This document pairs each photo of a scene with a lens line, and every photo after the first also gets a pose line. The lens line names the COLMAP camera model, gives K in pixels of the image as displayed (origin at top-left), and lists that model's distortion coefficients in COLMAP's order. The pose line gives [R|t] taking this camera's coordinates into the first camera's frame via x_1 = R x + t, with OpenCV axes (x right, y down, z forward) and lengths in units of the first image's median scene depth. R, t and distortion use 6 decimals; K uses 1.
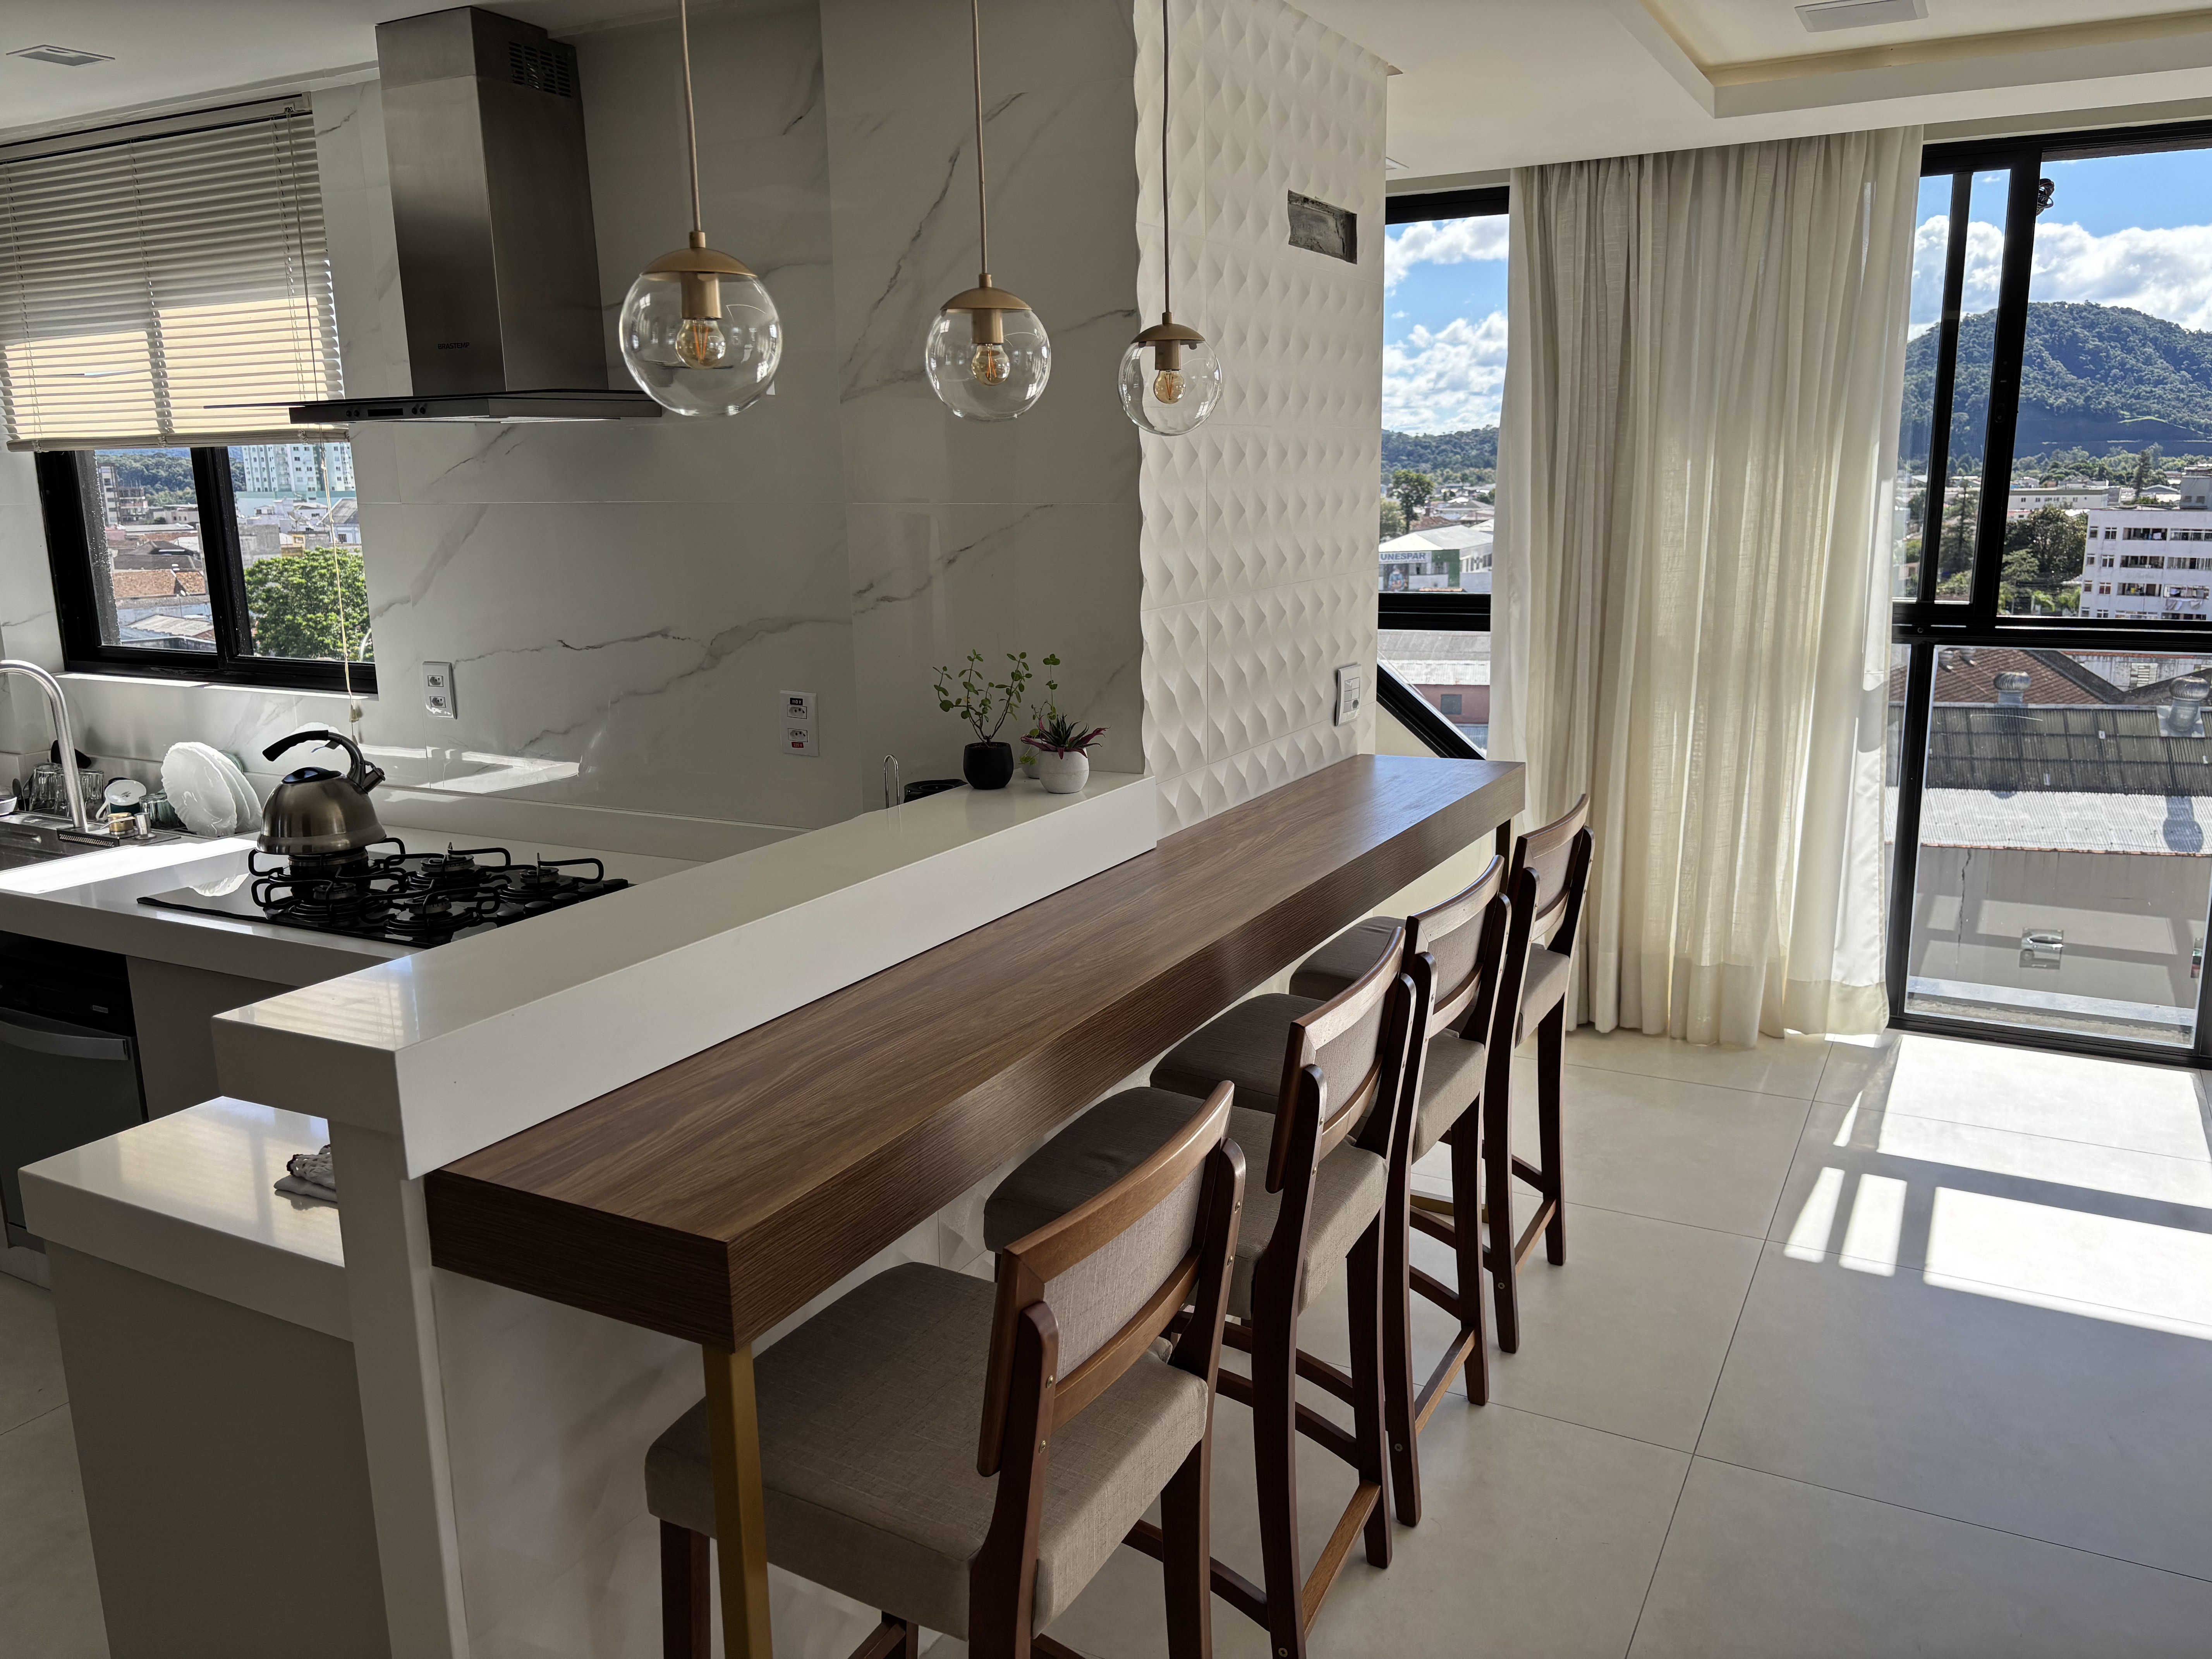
lens RADIAL K [[1679.6, 0, 1109.8], [0, 1679.6, 819.1], [0, 0, 1]] dist [0.048509, -0.048143]
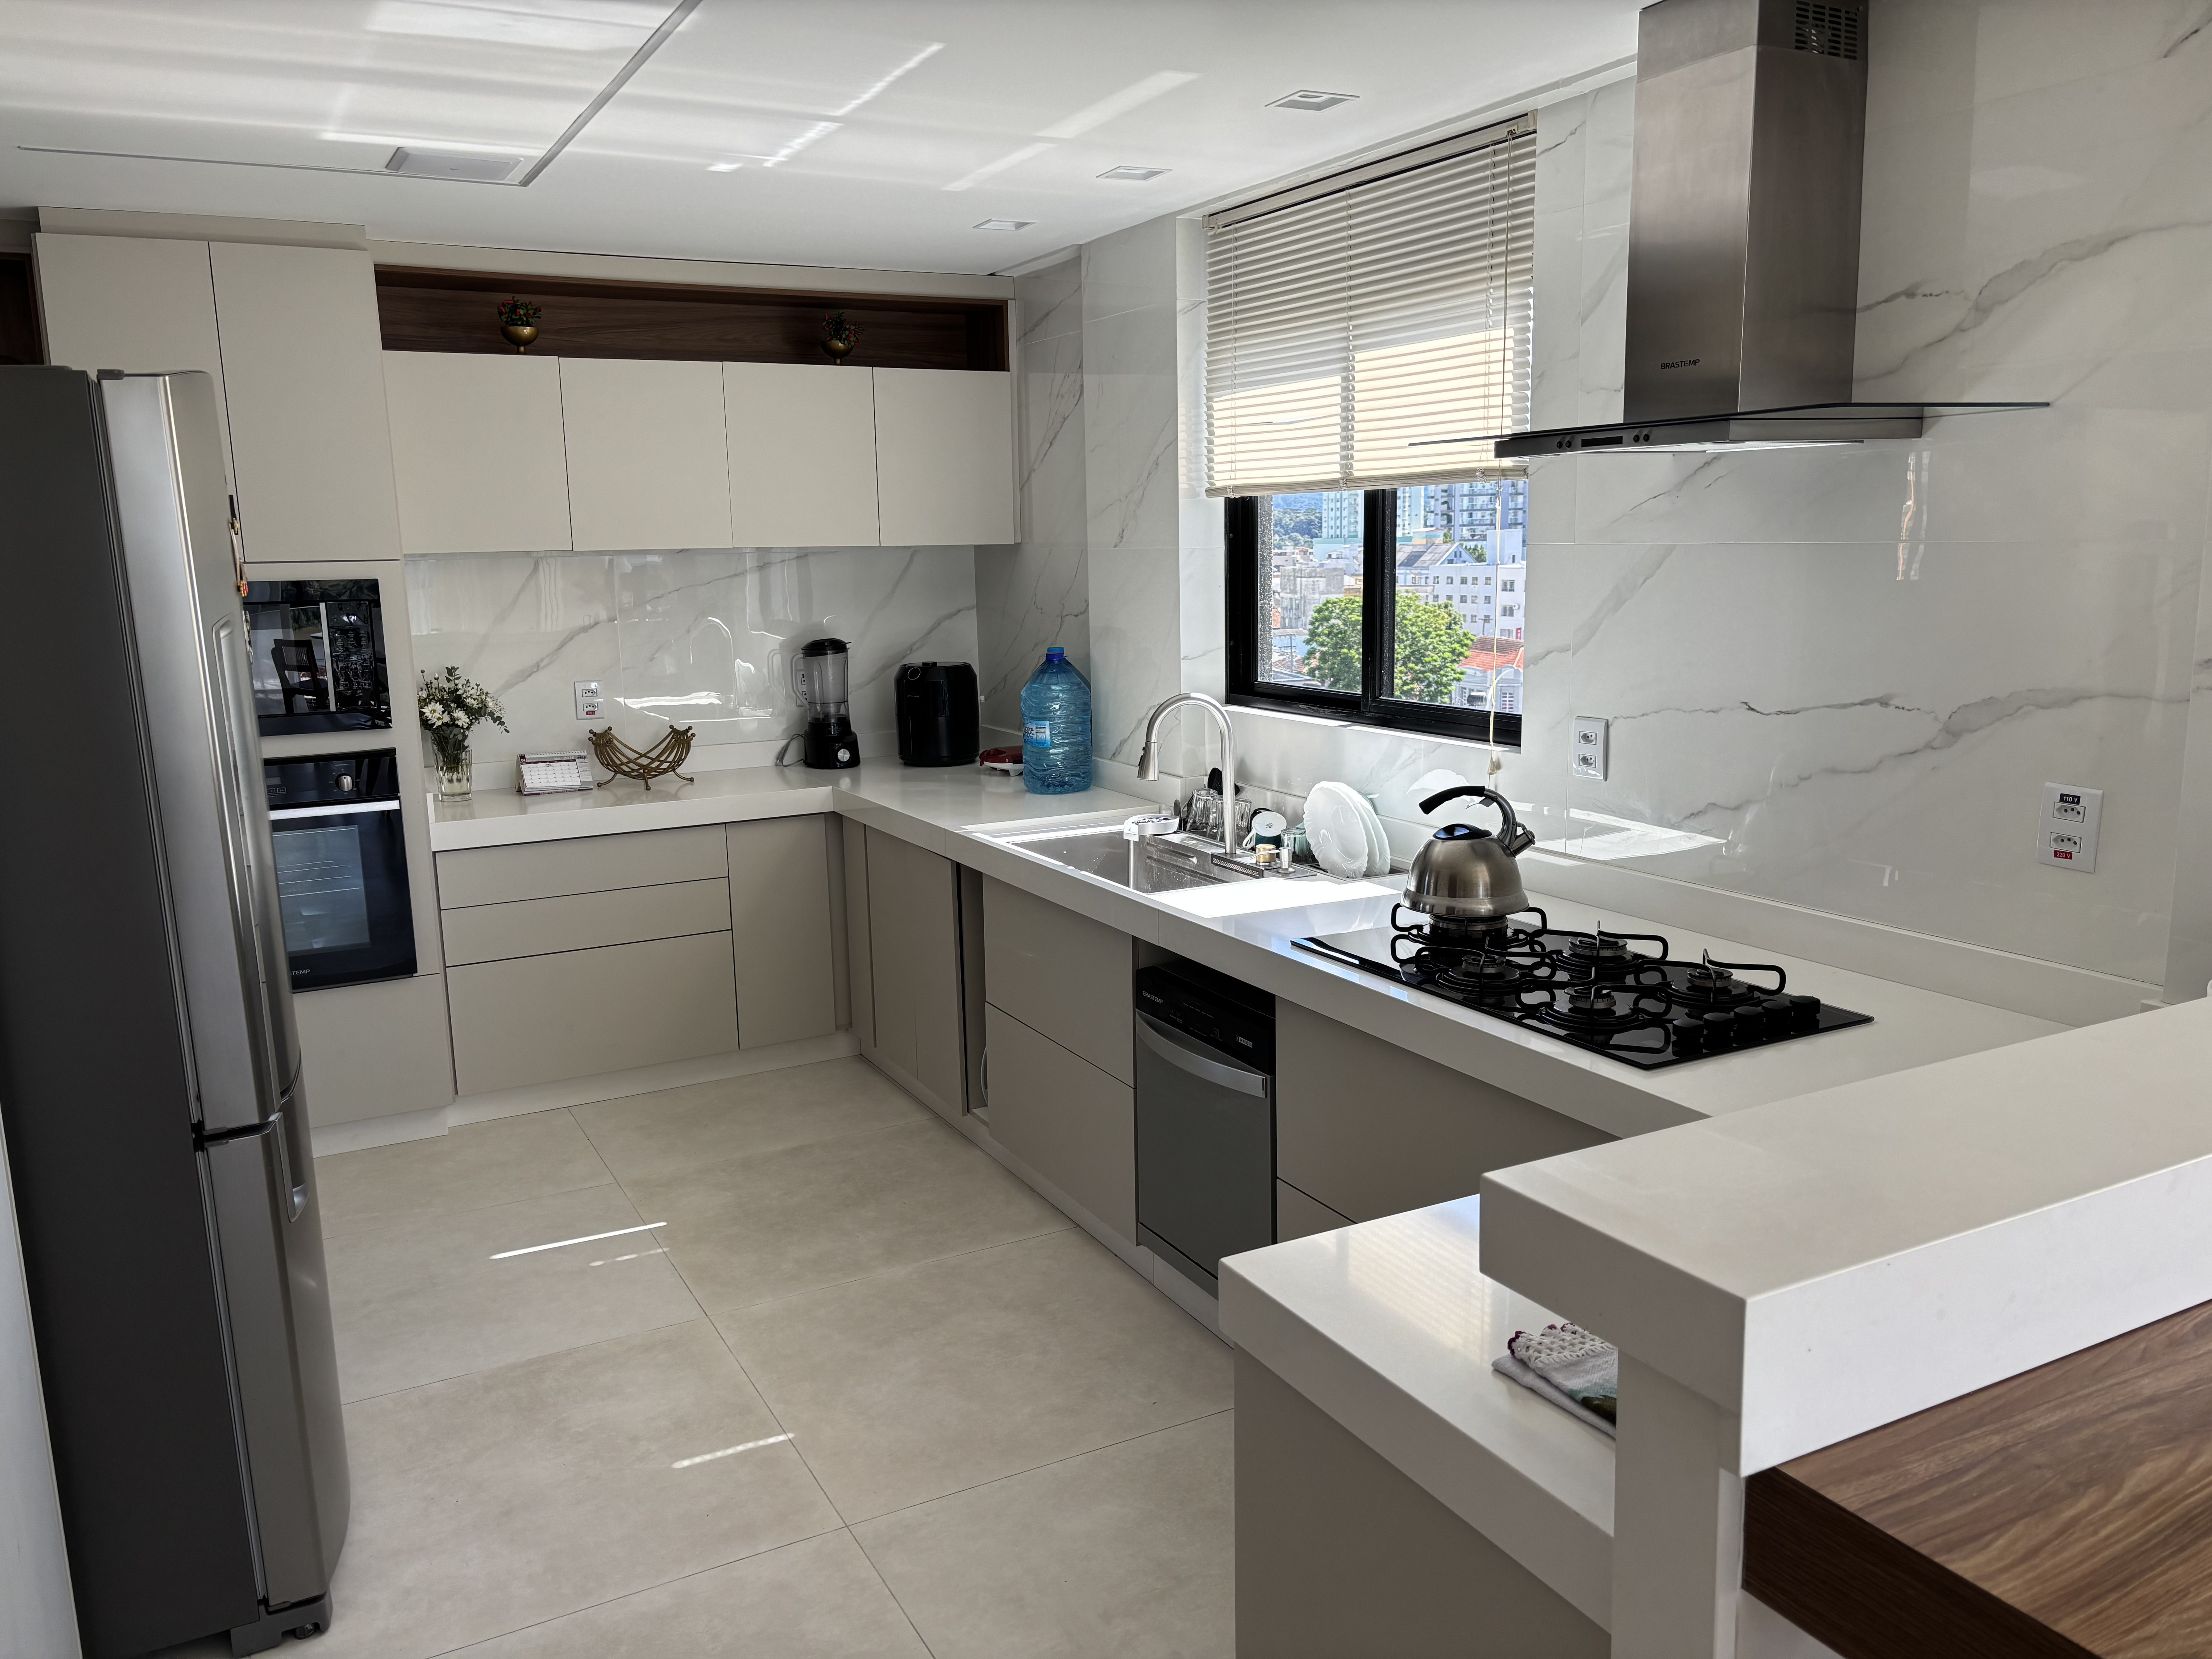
lens RADIAL K [[1679.6, 0, 1114.3], [0, 1679.6, 840.9], [0, 0, 1]] dist [0.048509, -0.048143]
pose [[0.832643, 0.100875, -0.544546, -0.120232], [-0.108205, 0.993953, 0.018674, -0.017267], [0.543137, 0.043374, 0.838523, 0.107727]]
